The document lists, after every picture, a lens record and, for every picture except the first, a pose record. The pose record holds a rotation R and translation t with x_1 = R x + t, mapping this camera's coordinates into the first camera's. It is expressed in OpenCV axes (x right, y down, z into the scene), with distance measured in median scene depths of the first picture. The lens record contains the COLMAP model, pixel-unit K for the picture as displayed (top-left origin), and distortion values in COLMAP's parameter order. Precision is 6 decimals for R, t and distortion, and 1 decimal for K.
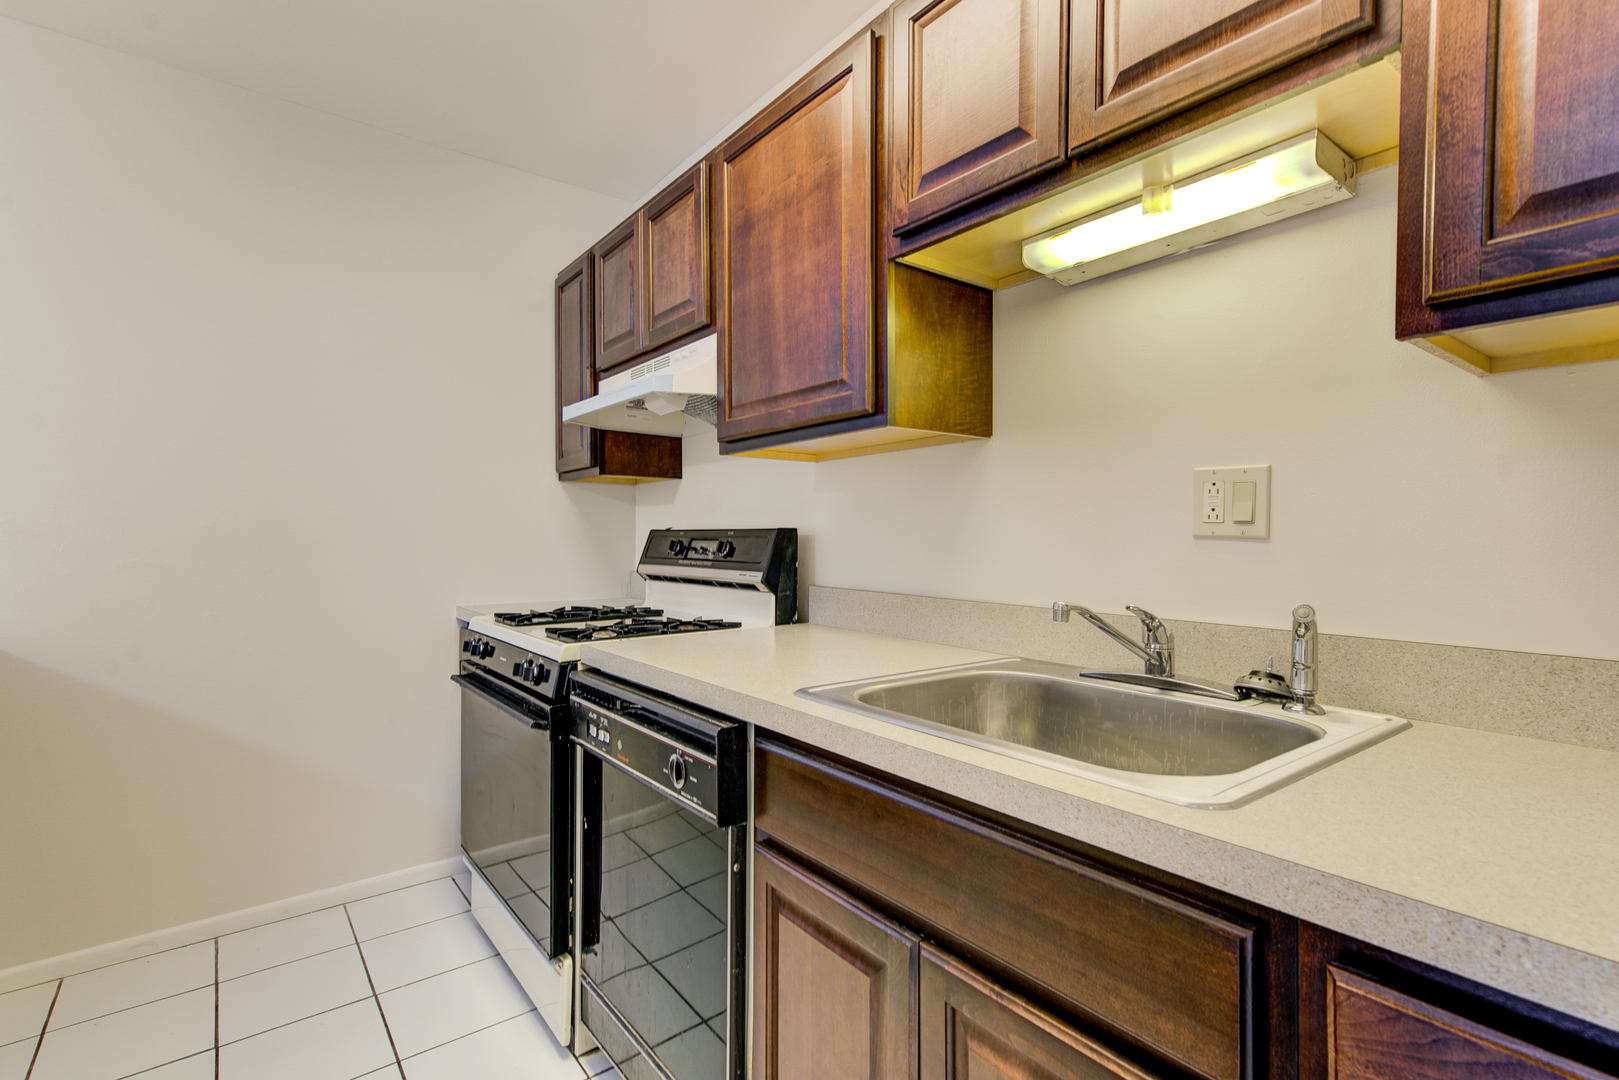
lens RADIAL K [[767.0, 0, 809.5], [0, 767.0, 540.0], [0, 0, 1]] dist [0.003593, 0.000935]
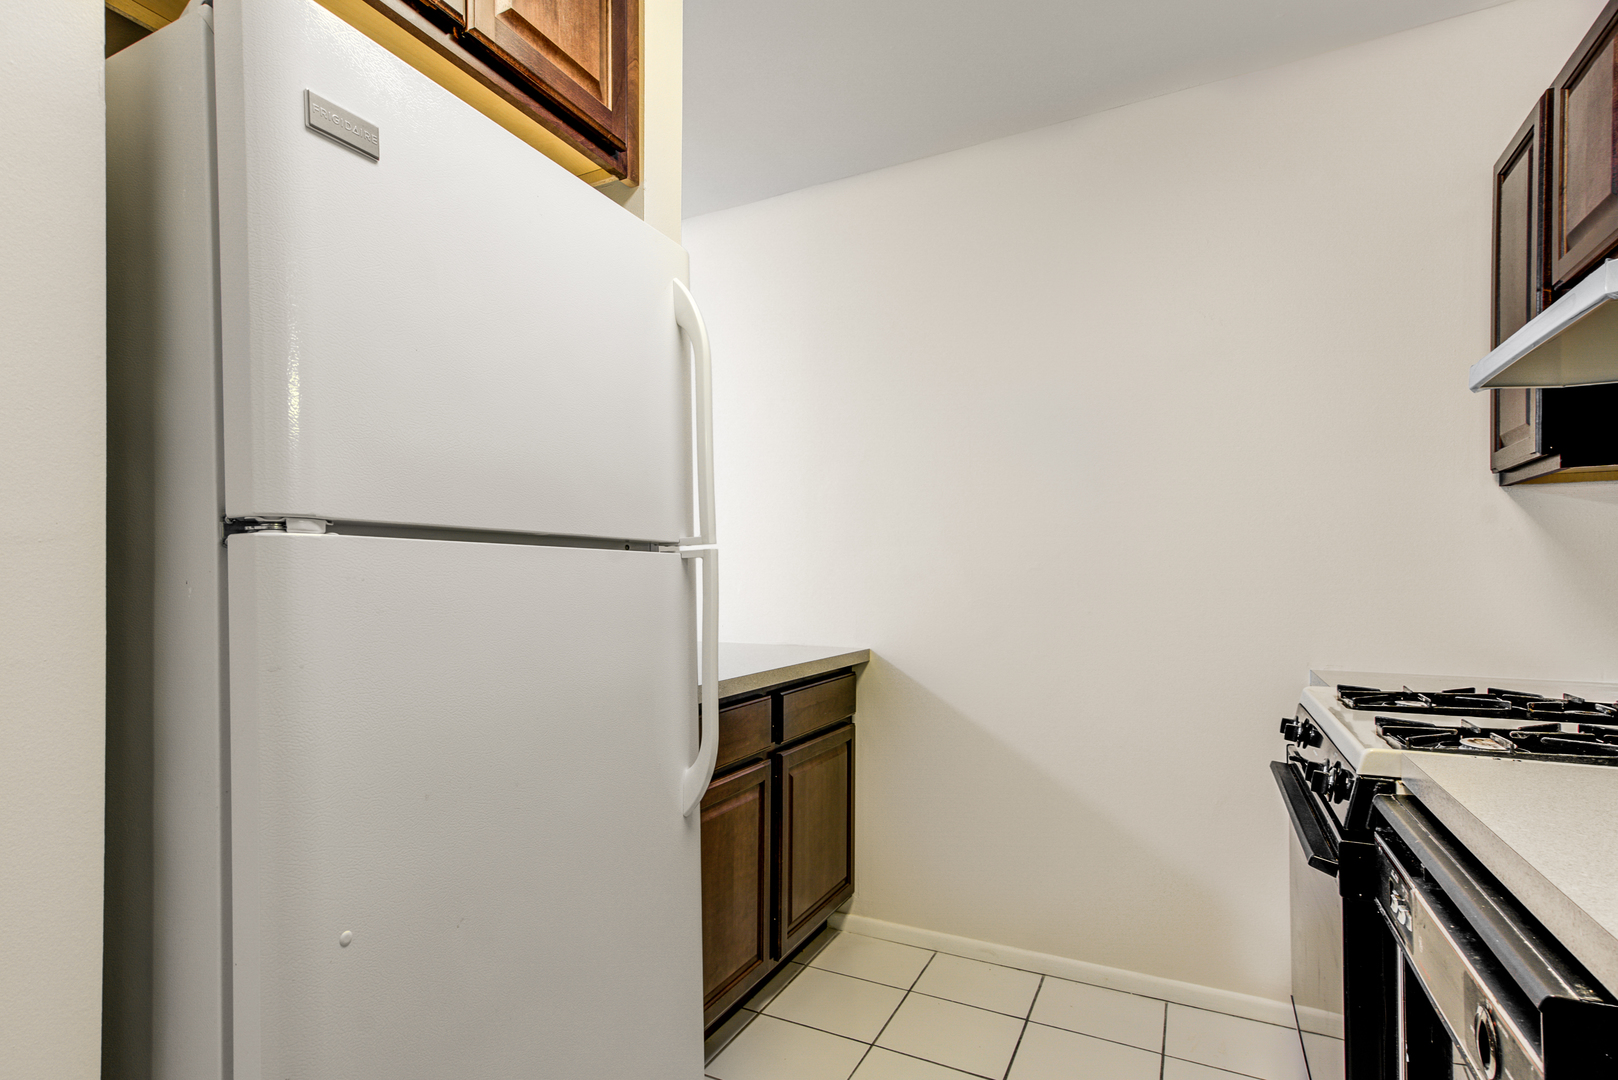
lens RADIAL K [[845.5, 0, 808.5], [0, 845.5, 592.4], [0, 0, 1]] dist [0.003655, 0.001168]
pose [[0.401170, 0.012742, -0.915915, 0.100862], [-0.001673, 0.999912, 0.013178, 0.001595], [0.916002, -0.003755, 0.401156, 0.248991]]
